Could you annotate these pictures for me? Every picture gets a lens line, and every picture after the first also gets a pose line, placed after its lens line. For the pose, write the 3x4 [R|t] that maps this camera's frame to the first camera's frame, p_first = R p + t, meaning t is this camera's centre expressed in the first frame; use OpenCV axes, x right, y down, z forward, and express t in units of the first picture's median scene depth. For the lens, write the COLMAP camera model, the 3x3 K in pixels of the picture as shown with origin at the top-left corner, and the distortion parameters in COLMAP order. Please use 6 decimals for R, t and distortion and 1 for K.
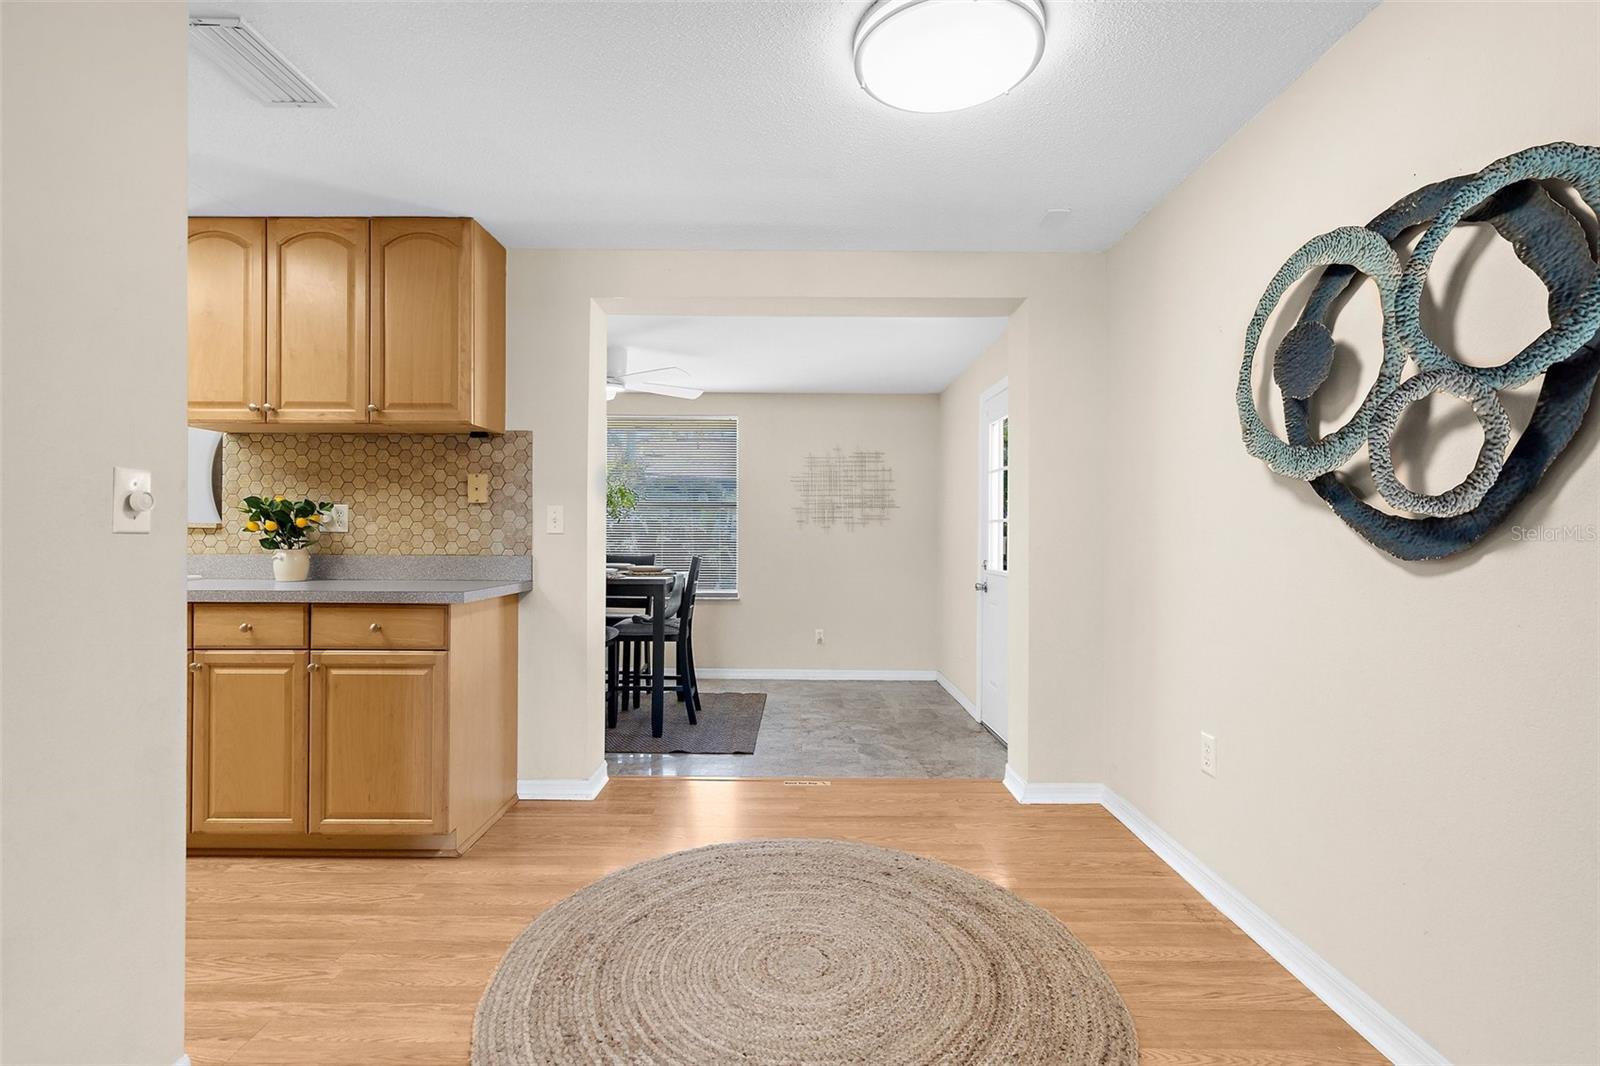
lens RADIAL K [[745.4, 0, 800.0], [0, 745.4, 533.0], [0, 0, 1]] dist [-0.006758, 0.000135]
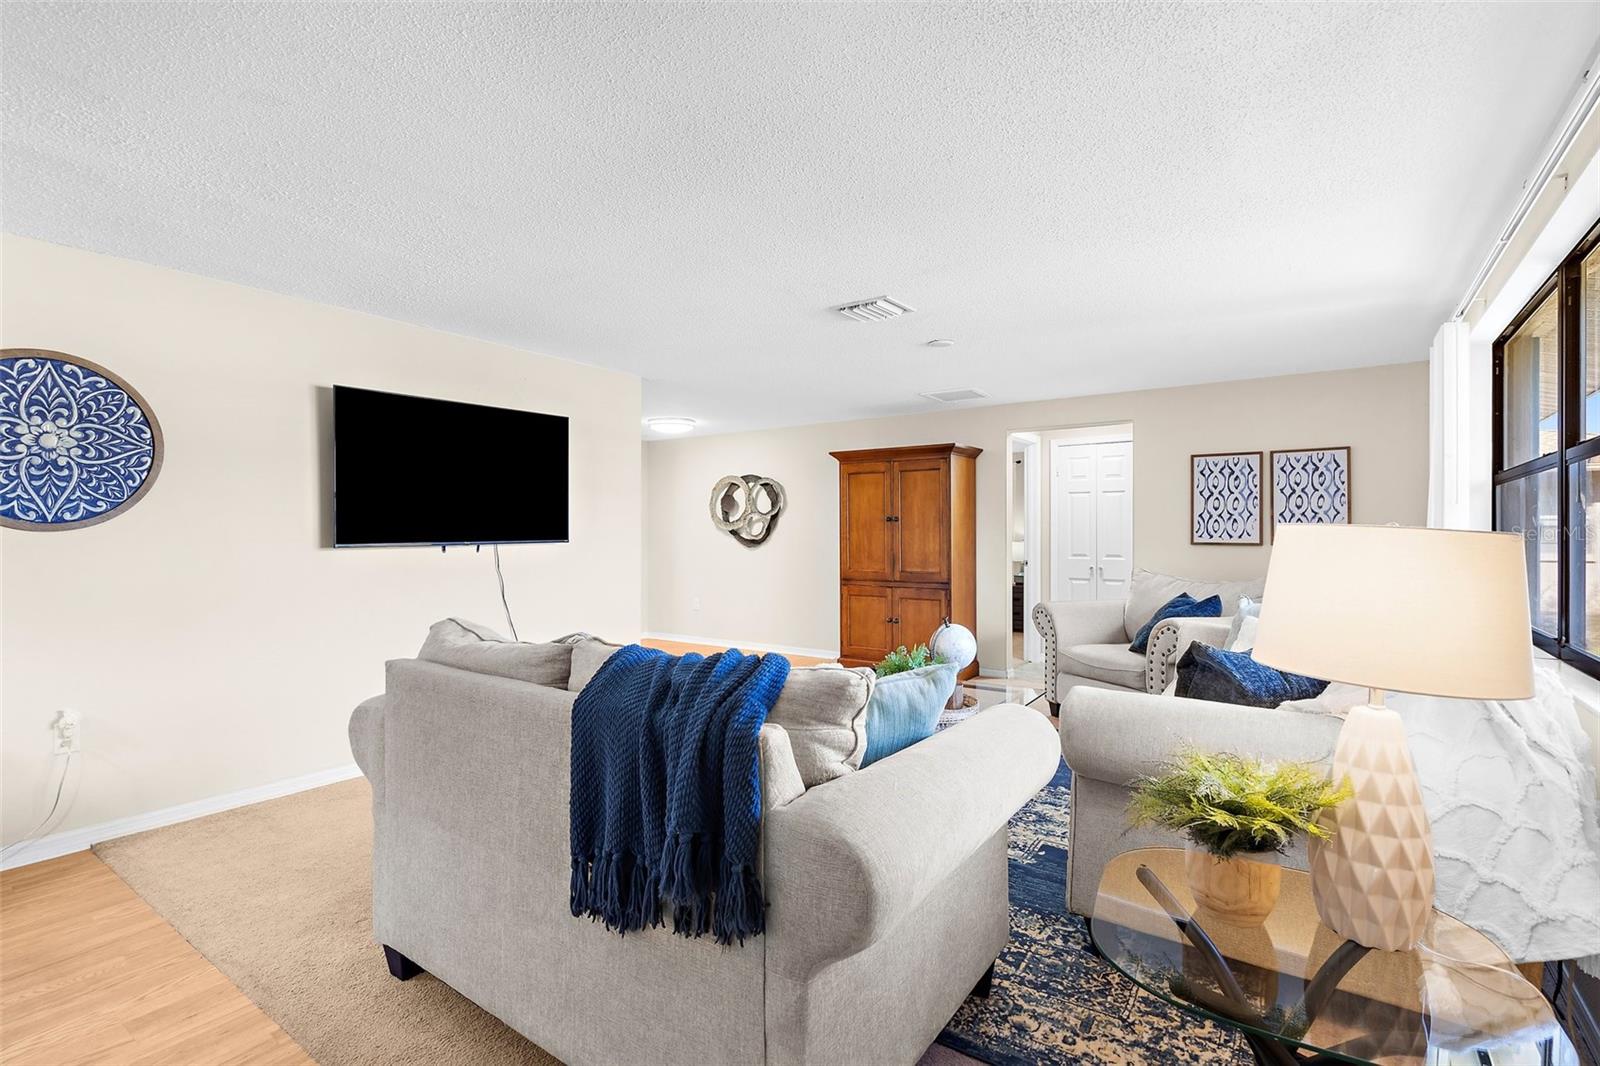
lens RADIAL K [[727.5, 0, 800.0], [0, 727.5, 533.0], [0, 0, 1]] dist [-0.001760, 0.000934]
pose [[0.570893, 0.005234, 0.821008, -1.667335], [-0.001222, 0.999984, -0.005526, -0.018366], [-0.821024, 0.002151, 0.570890, -1.156584]]
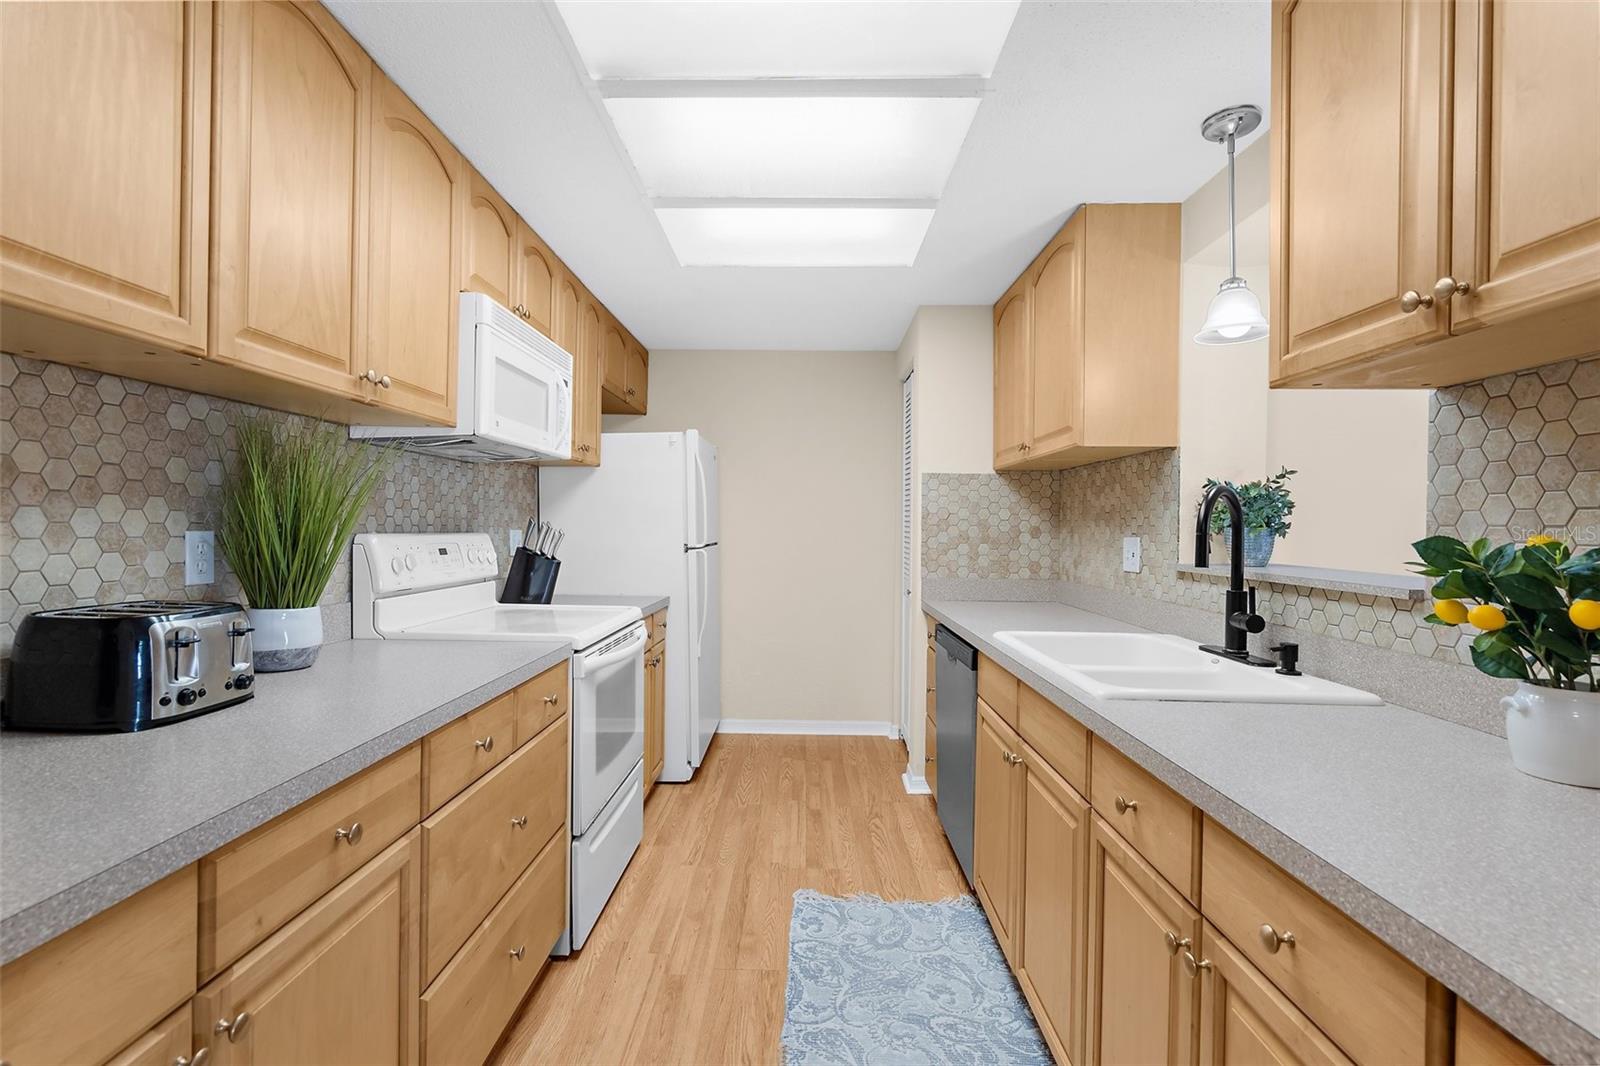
lens RADIAL K [[730.2, 0, 796.5], [0, 730.2, 528.7], [0, 0, 1]] dist [-0.001661, 0.001247]
pose [[-0.021247, 0.000400, -0.999774, -0.337242], [-0.013092, 0.999914, 0.000679, -0.047431], [0.999689, 0.013103, -0.021240, 0.650073]]
